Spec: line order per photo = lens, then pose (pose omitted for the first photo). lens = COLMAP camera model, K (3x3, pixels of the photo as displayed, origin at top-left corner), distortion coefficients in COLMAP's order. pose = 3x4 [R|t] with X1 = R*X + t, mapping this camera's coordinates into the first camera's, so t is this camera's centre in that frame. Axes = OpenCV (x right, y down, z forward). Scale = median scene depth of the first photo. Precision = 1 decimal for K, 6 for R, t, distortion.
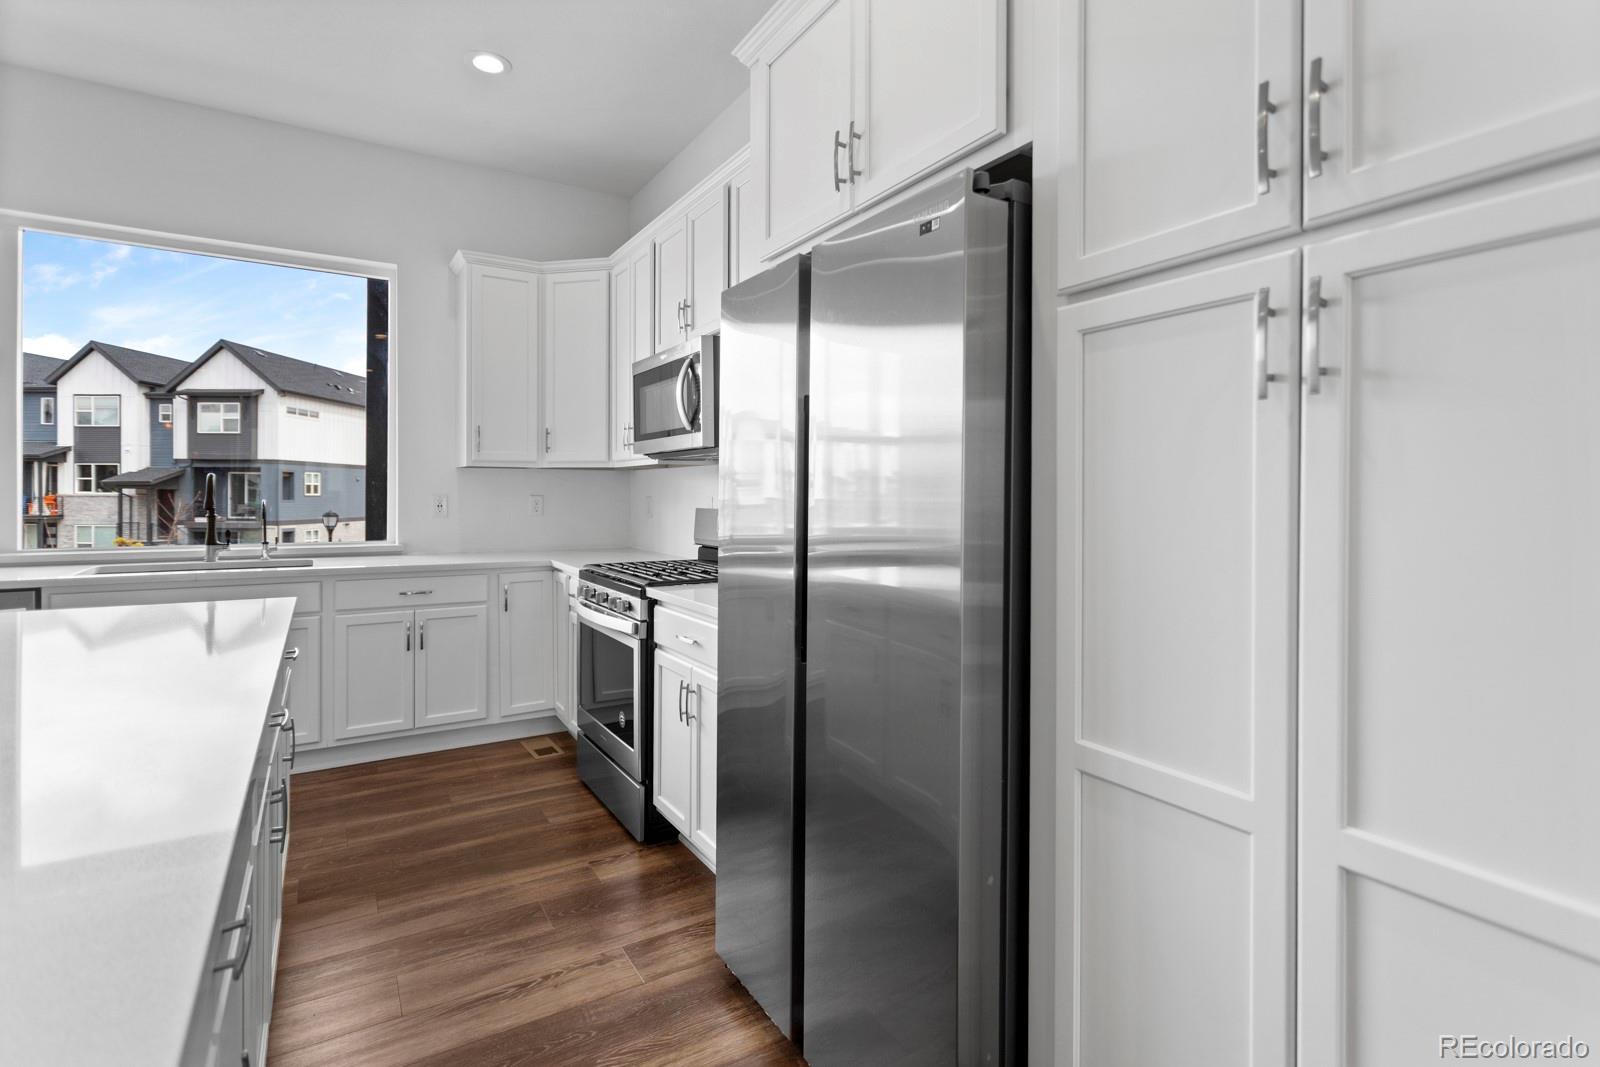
lens RADIAL K [[765.2, 0, 803.6], [0, 765.2, 488.2], [0, 0, 1]] dist [0.005173, 0.000541]
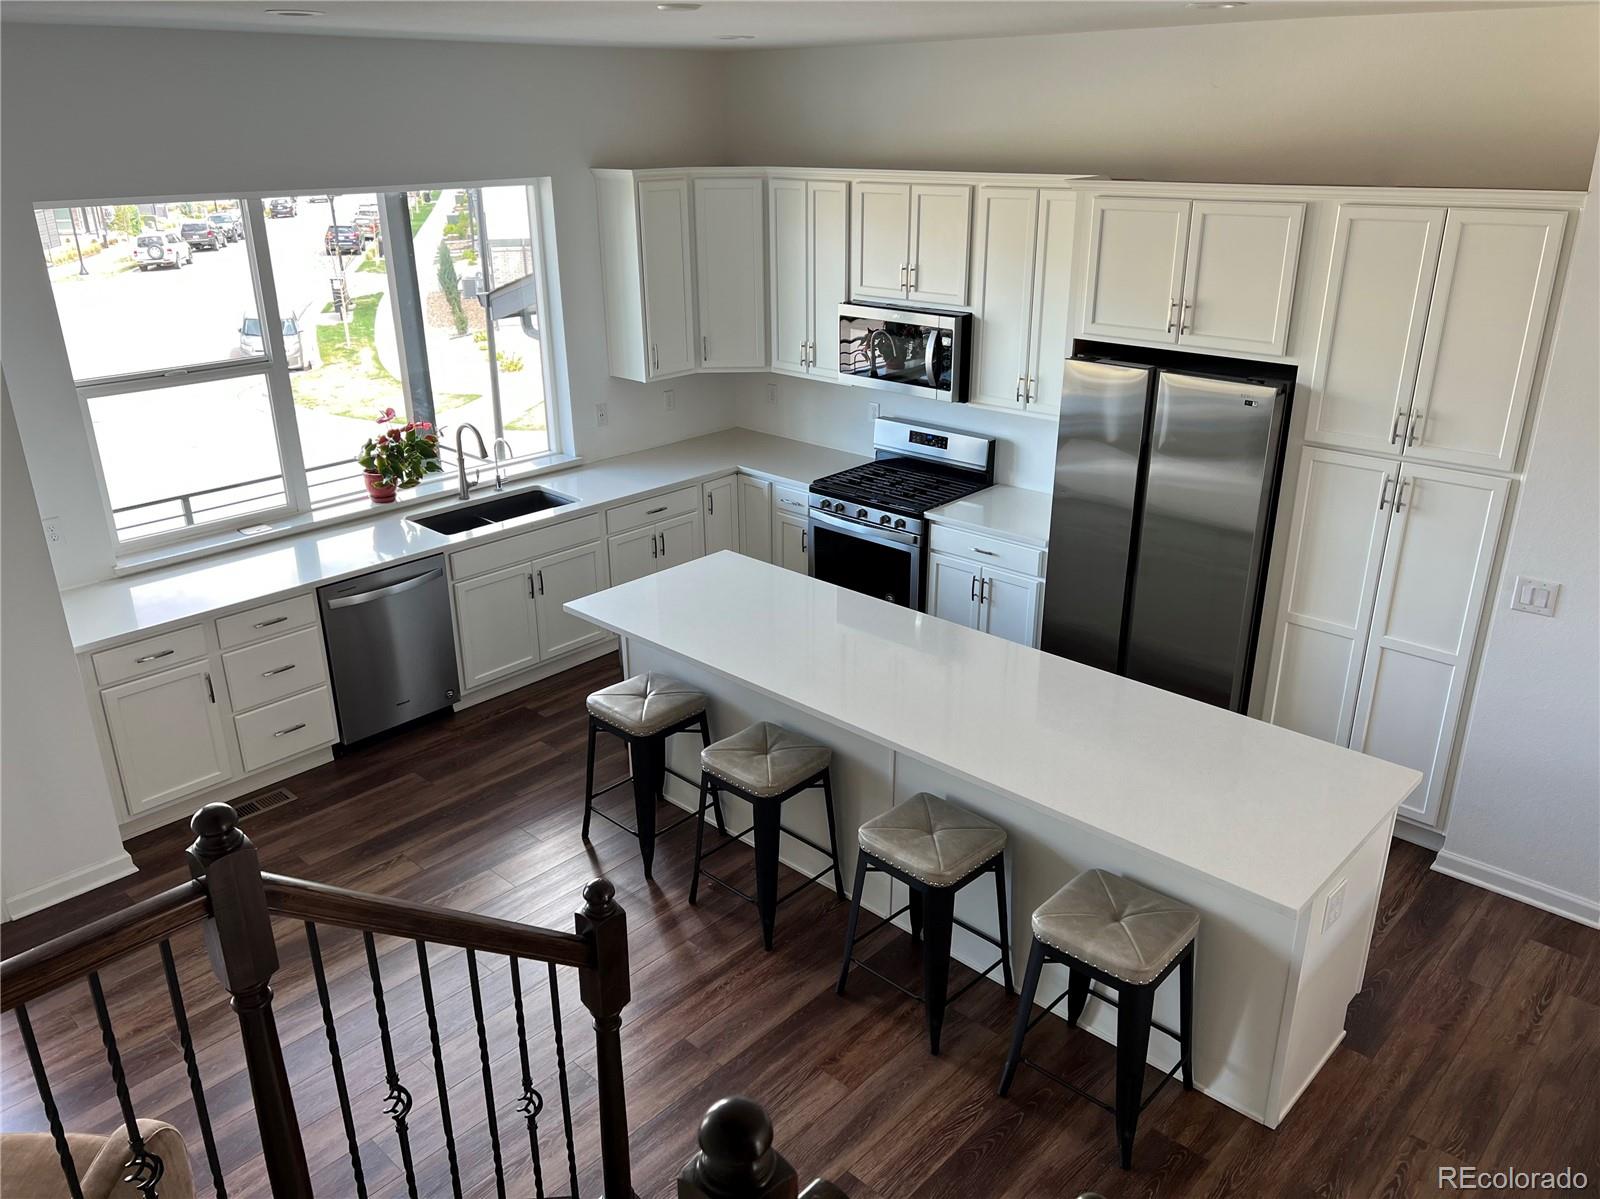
lens RADIAL K [[1205.5, 0, 797.7], [0, 1205.5, 603.1], [0, 0, 1]] dist [0.059843, -0.000437]
pose [[0.966891, -0.100876, 0.234406, -0.968192], [0.005794, 0.926994, 0.375030, -0.550161], [-0.255124, -0.361255, 0.896887, -0.997991]]
